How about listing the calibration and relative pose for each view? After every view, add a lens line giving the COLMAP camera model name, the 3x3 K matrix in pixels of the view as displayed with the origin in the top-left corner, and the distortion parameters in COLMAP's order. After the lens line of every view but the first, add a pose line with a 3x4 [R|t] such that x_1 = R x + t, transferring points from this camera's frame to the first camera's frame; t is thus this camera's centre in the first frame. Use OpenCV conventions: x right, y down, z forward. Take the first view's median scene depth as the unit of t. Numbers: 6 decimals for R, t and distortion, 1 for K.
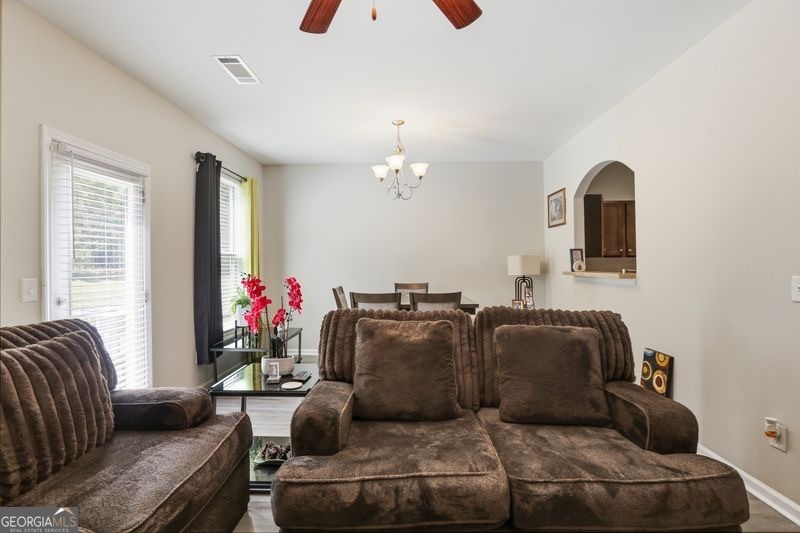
lens RADIAL K [[370.3, 0, 392.6], [0, 370.3, 264.1], [0, 0, 1]] dist [-0.036485, 0.009744]
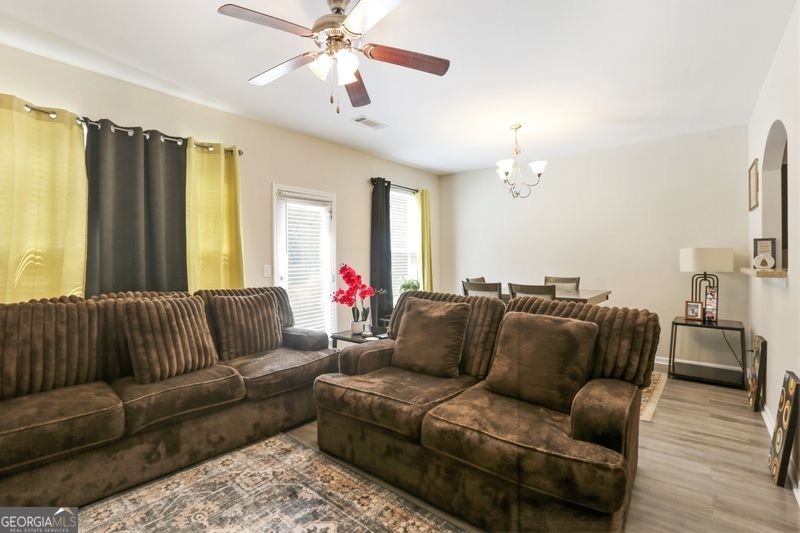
lens RADIAL K [[370.3, 0, 395.6], [0, 370.3, 262.0], [0, 0, 1]] dist [-0.036485, 0.009744]
pose [[0.785982, 0.010220, -0.618165, 0.729920], [-0.001669, 0.999895, 0.014409, -0.004674], [0.618247, -0.010293, 0.785916, -0.117381]]
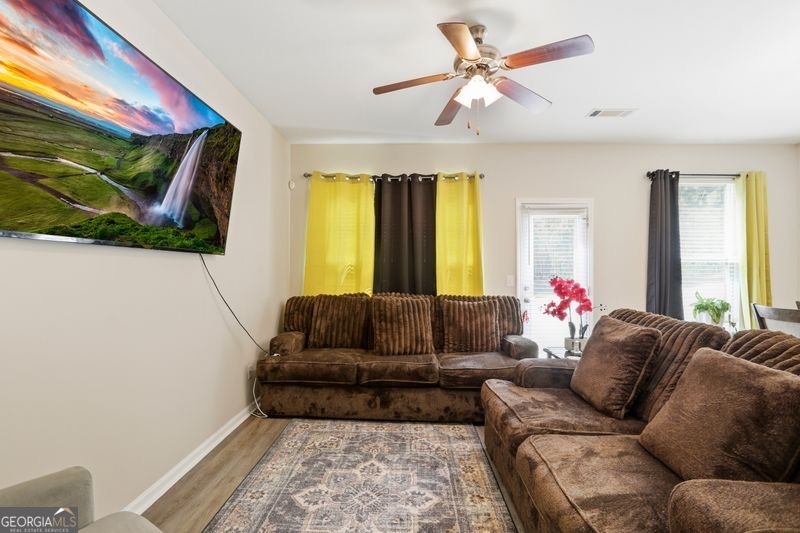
lens RADIAL K [[370.3, 0, 393.6], [0, 370.3, 274.1], [0, 0, 1]] dist [-0.036485, 0.009744]
pose [[0.000017, 0.018793, -0.999823, 1.070581], [-0.001055, 0.999823, 0.018793, -0.006533], [0.999999, 0.001055, 0.000037, 0.332415]]
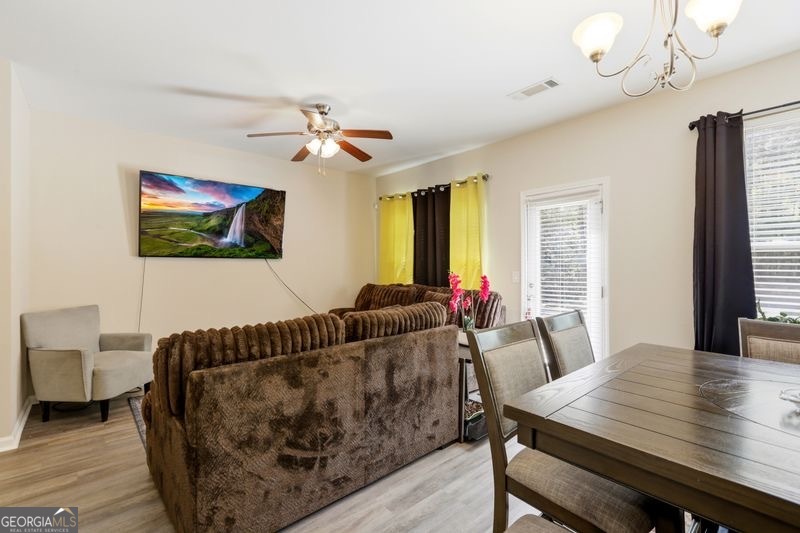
lens RADIAL K [[370.3, 0, 405.7], [0, 370.3, 268.5], [0, 0, 1]] dist [-0.036485, 0.009744]
pose [[-0.729981, 0.009992, -0.683395, 0.824993], [0.007422, 0.999950, 0.006692, 0.003217], [0.683428, -0.000187, -0.730018, 2.007902]]
